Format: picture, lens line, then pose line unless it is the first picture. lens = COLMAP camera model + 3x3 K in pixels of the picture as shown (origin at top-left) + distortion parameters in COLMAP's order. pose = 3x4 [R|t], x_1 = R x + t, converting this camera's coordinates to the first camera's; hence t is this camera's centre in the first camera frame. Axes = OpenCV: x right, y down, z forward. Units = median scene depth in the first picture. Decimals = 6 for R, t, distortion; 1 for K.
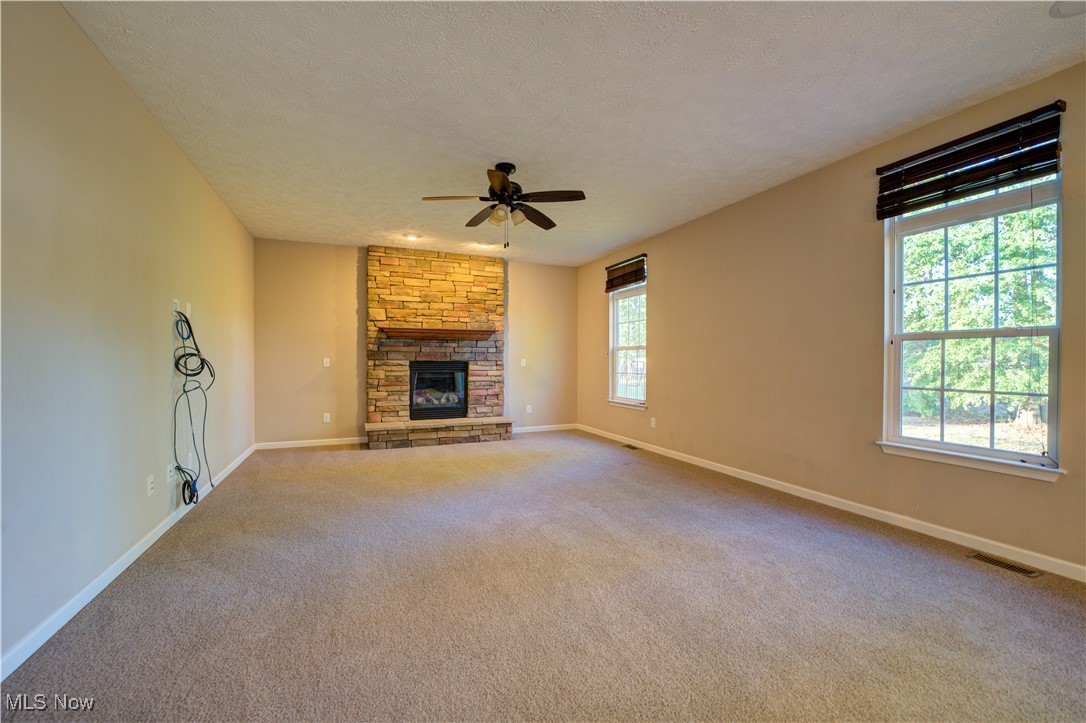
lens RADIAL K [[436.0, 0, 540.2], [0, 436.0, 363.8], [0, 0, 1]] dist [-0.033080, 0.004428]
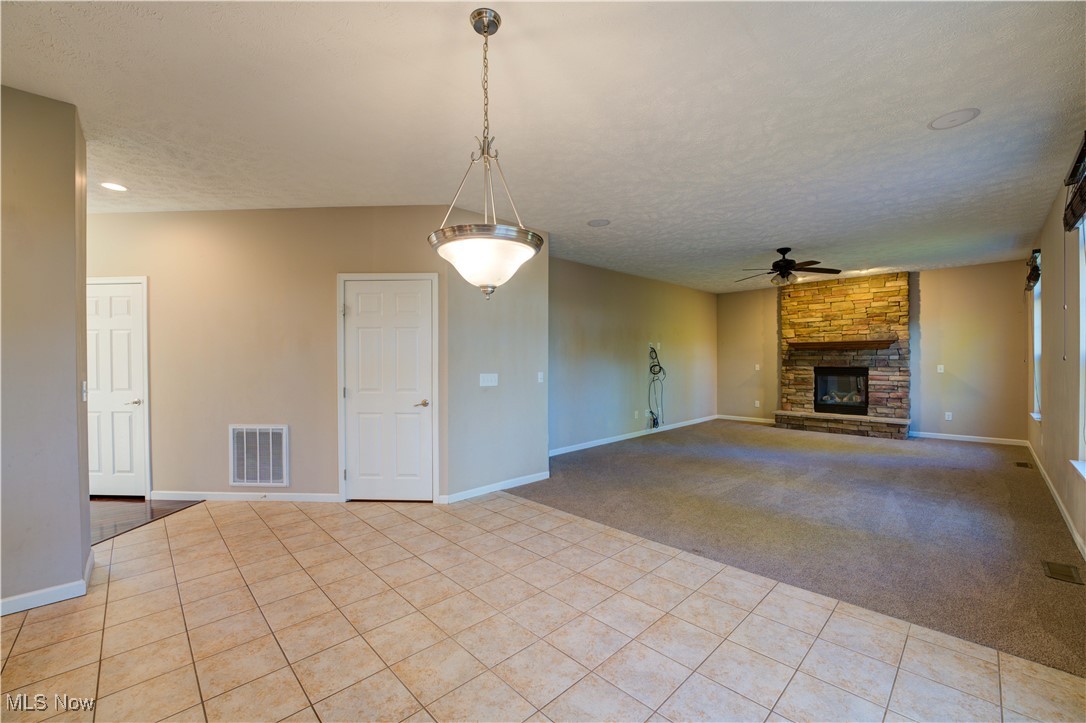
lens RADIAL K [[436.0, 0, 540.2], [0, 436.0, 363.8], [0, 0, 1]] dist [-0.033080, 0.004428]
pose [[0.348670, 0.003232, -0.937240, 0.631080], [-0.001248, 0.999995, 0.002985, -0.018542], [0.937245, 0.000129, 0.348673, -0.230751]]
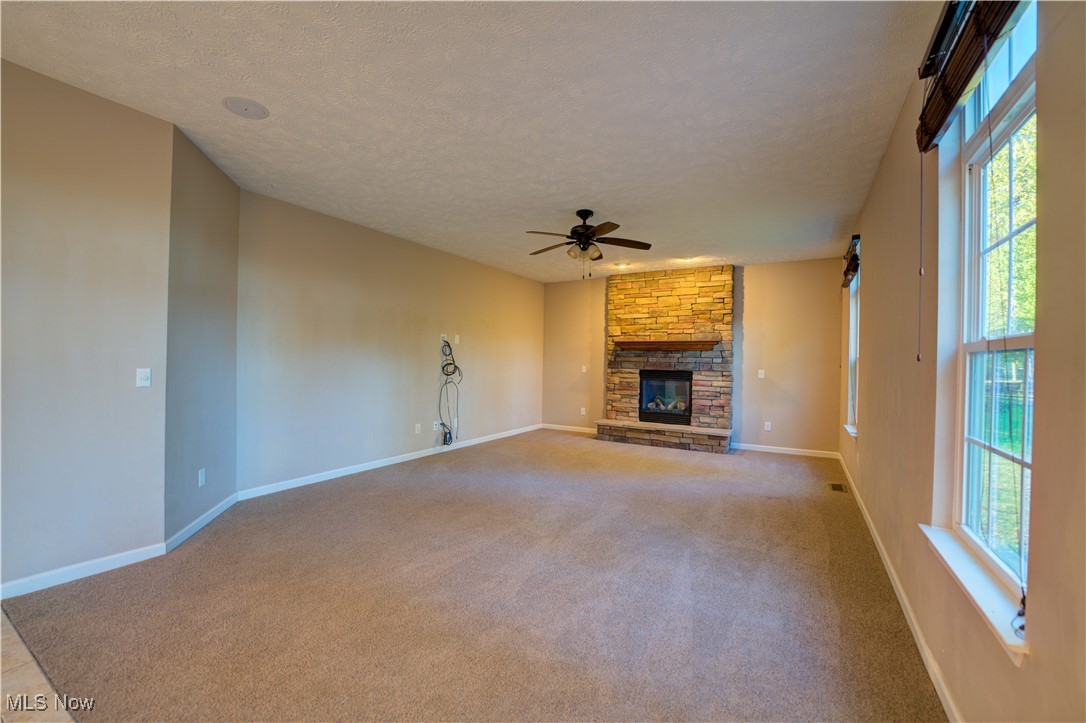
lens RADIAL K [[436.0, 0, 540.2], [0, 436.0, 363.8], [0, 0, 1]] dist [-0.033080, 0.004428]
pose [[0.585366, 0.011877, -0.810682, 0.479468], [-0.022782, 0.999739, -0.001804, -0.013823], [0.810449, 0.019525, 0.585484, 0.111555]]
